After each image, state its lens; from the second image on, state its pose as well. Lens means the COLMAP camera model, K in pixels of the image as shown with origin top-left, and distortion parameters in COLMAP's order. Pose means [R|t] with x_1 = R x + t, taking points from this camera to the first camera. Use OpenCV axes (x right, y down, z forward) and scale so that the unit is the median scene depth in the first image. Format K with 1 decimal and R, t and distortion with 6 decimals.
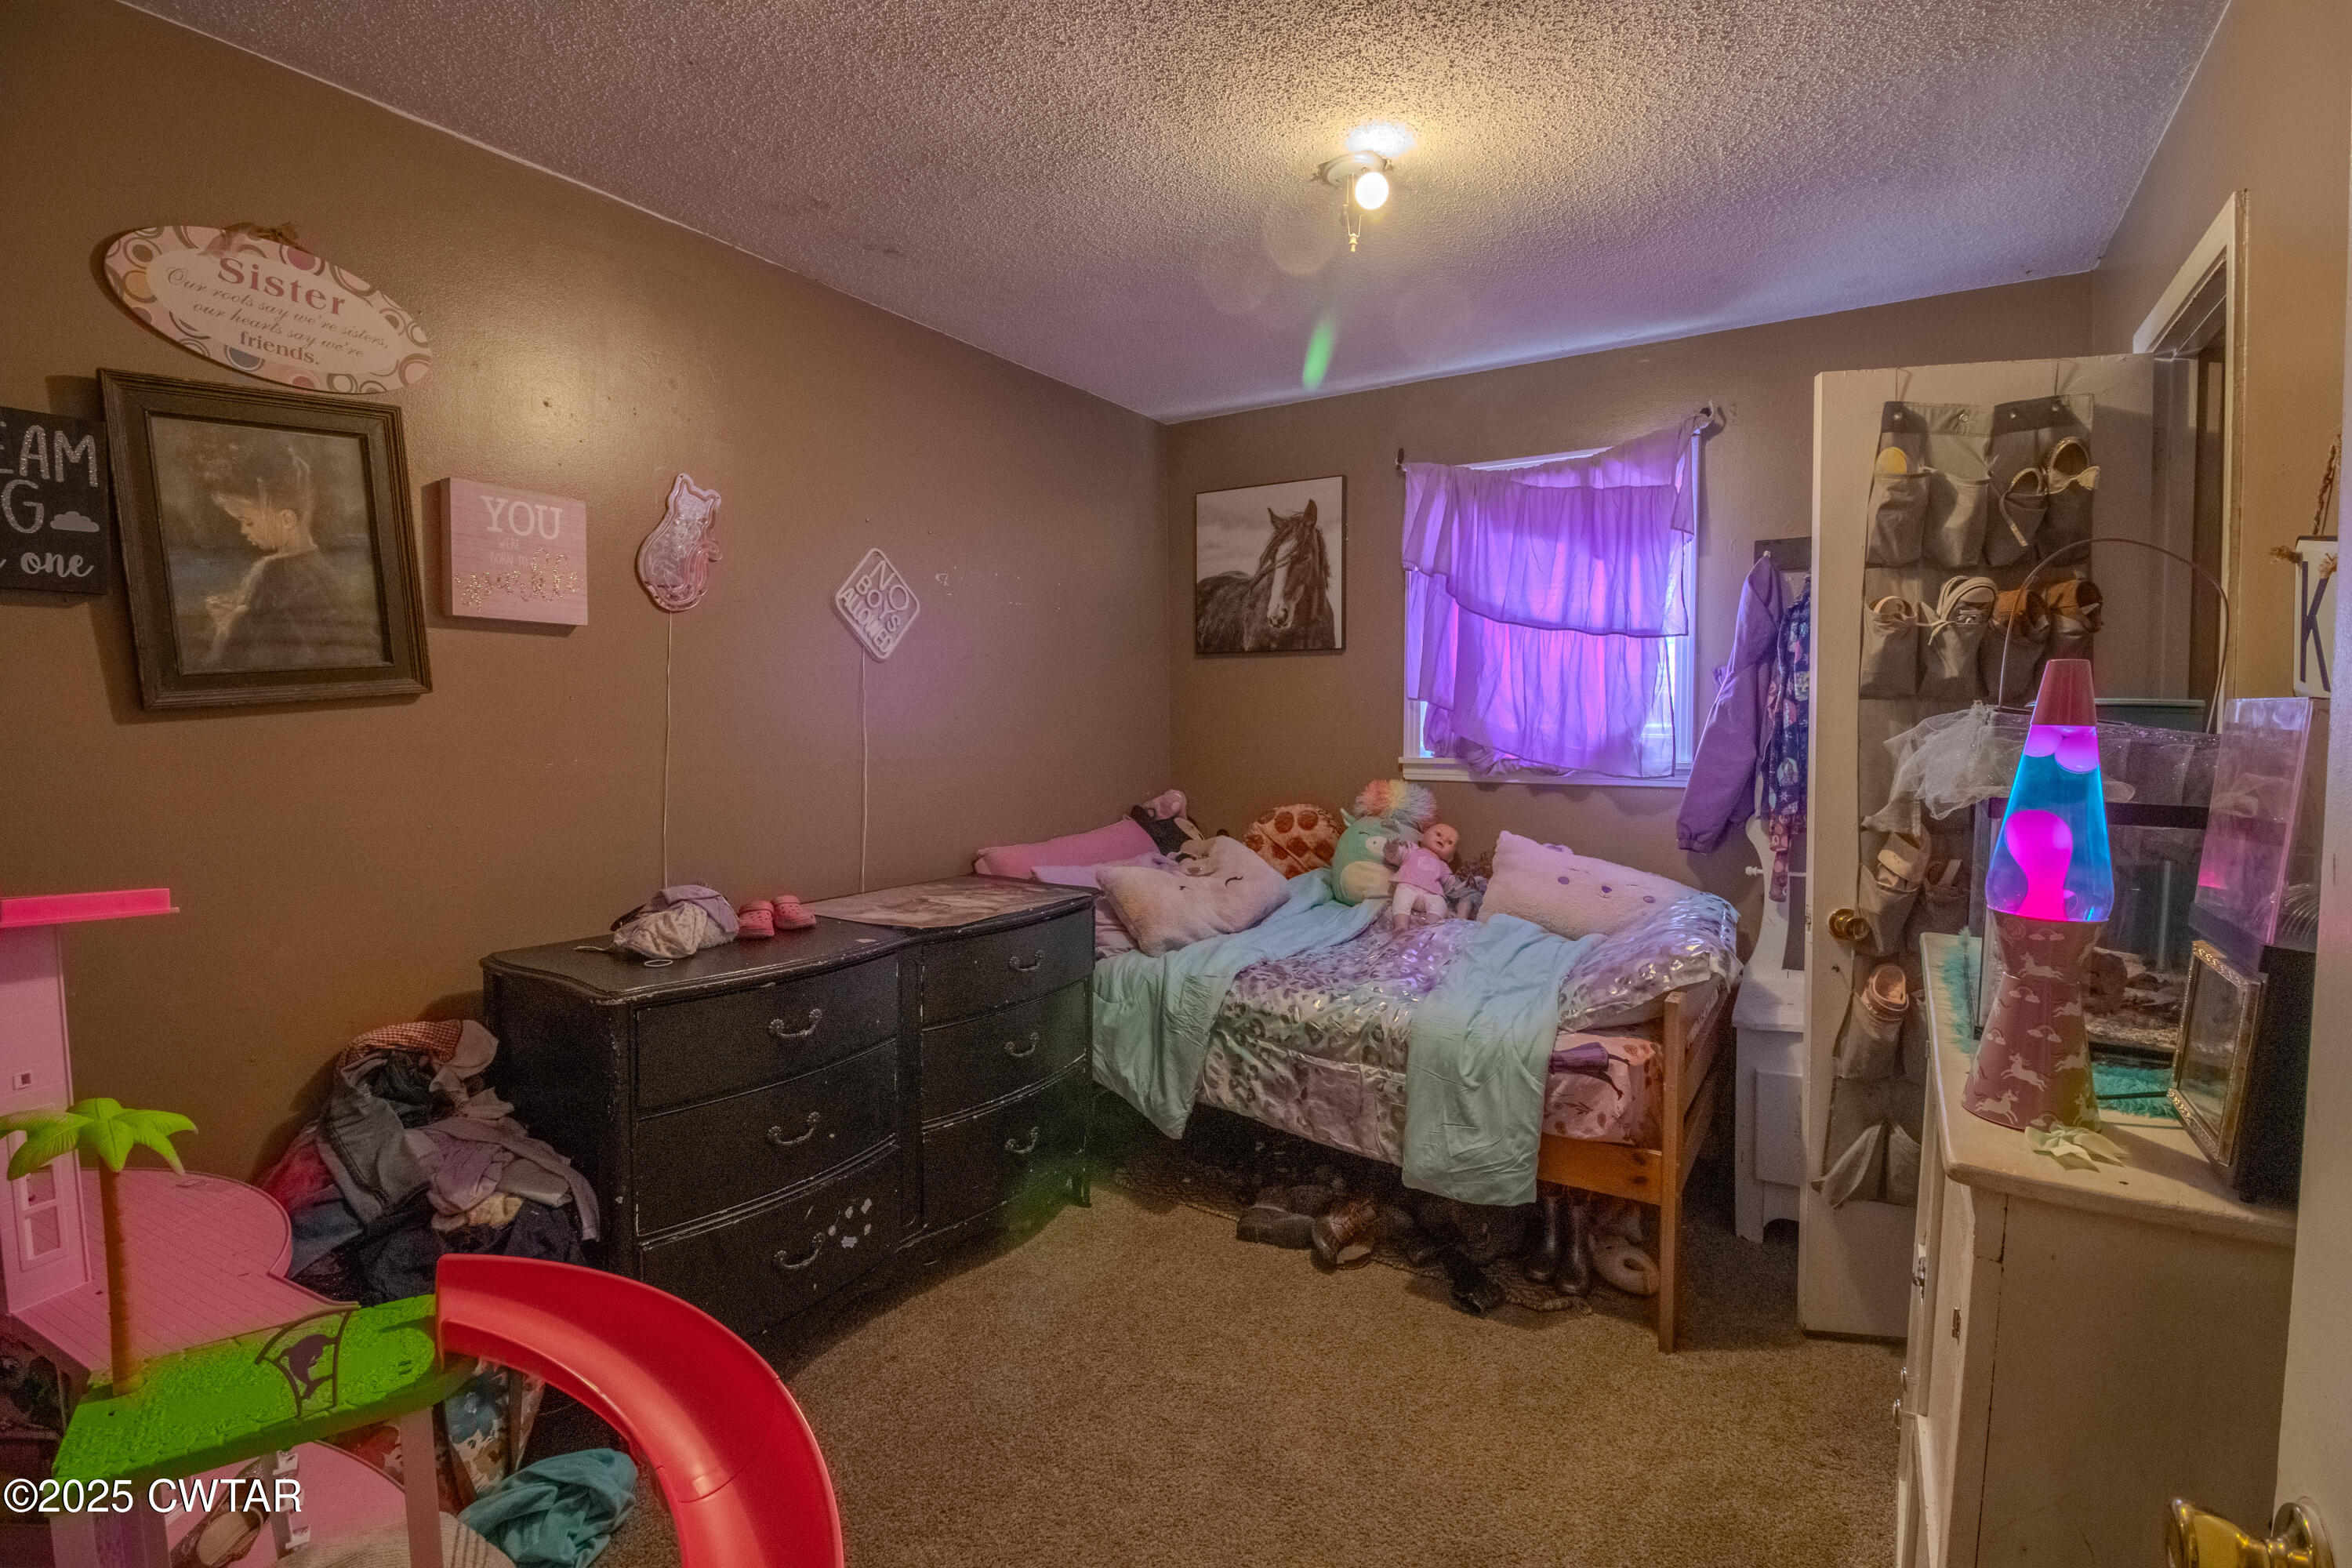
lens RADIAL K [[1113.8, 0, 1186.1], [0, 1113.8, 777.8], [0, 0, 1]] dist [-0.017775, -0.002860]
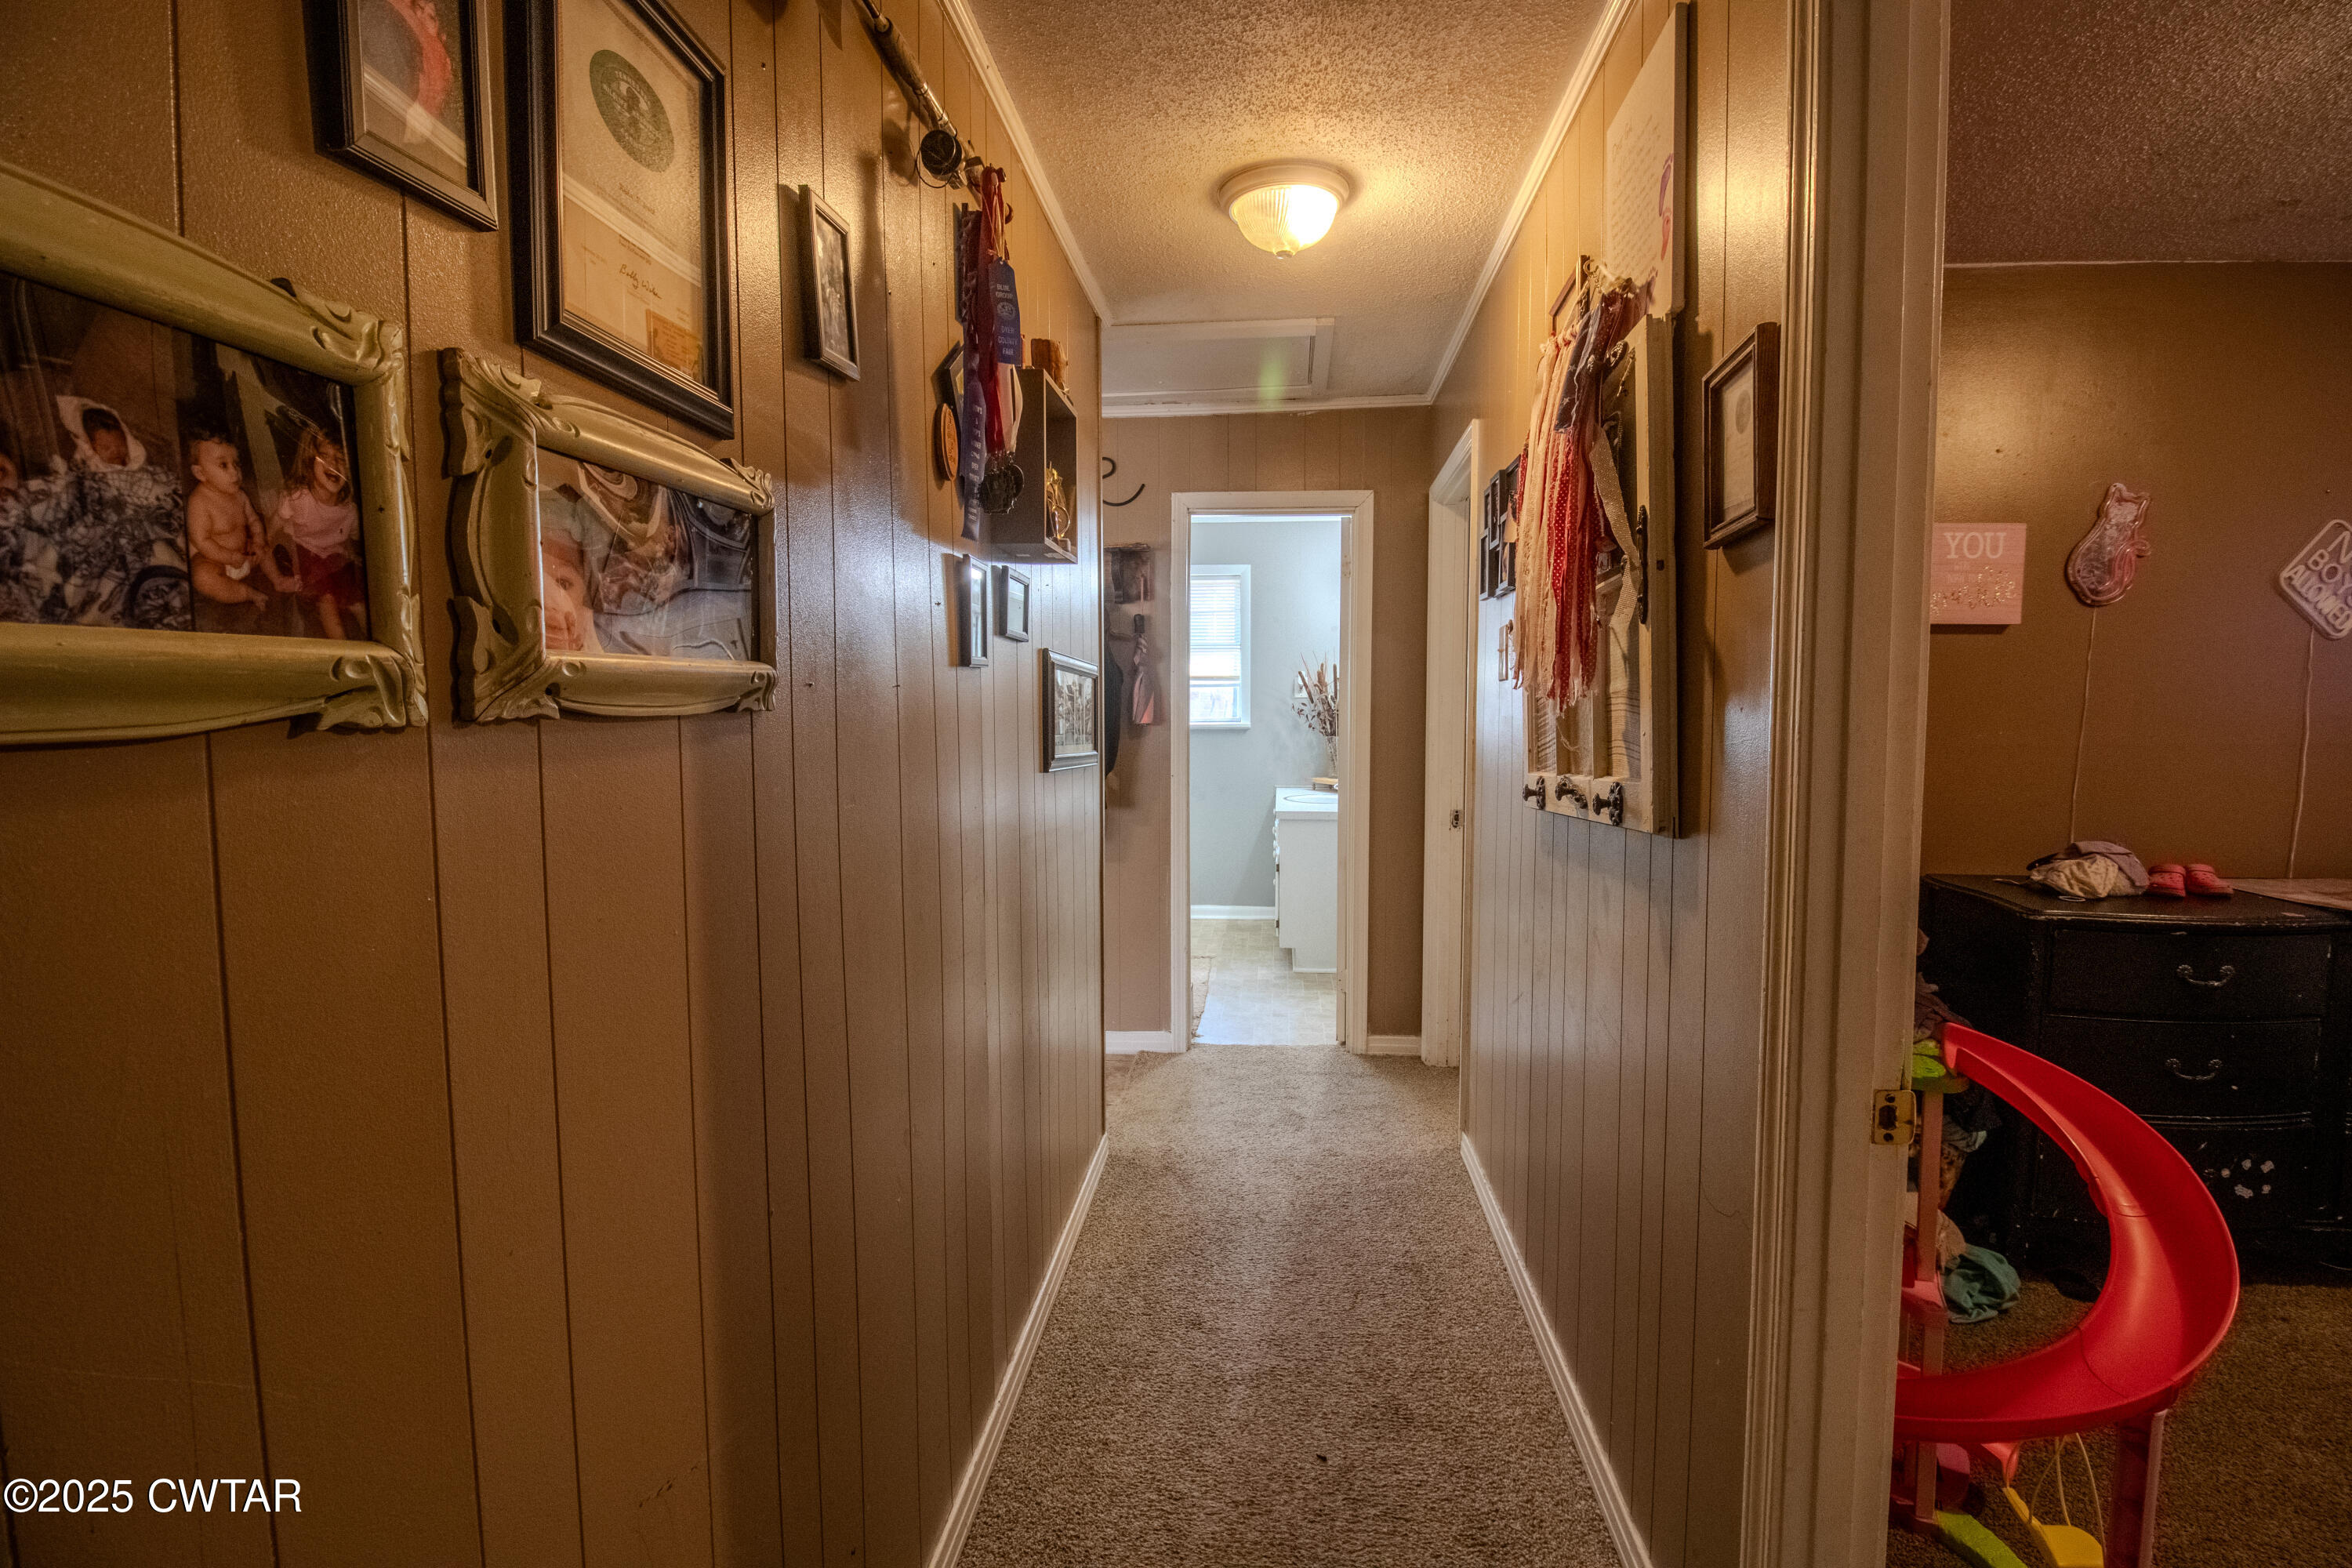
lens RADIAL K [[1113.8, 0, 1200.8], [0, 1113.8, 785.6], [0, 0, 1]] dist [-0.017775, -0.002860]
pose [[0.481636, 0.062931, -0.874109, 0.106779], [-0.045161, 0.997875, 0.046958, 0.026271], [0.875207, 0.016859, 0.483454, -0.401292]]
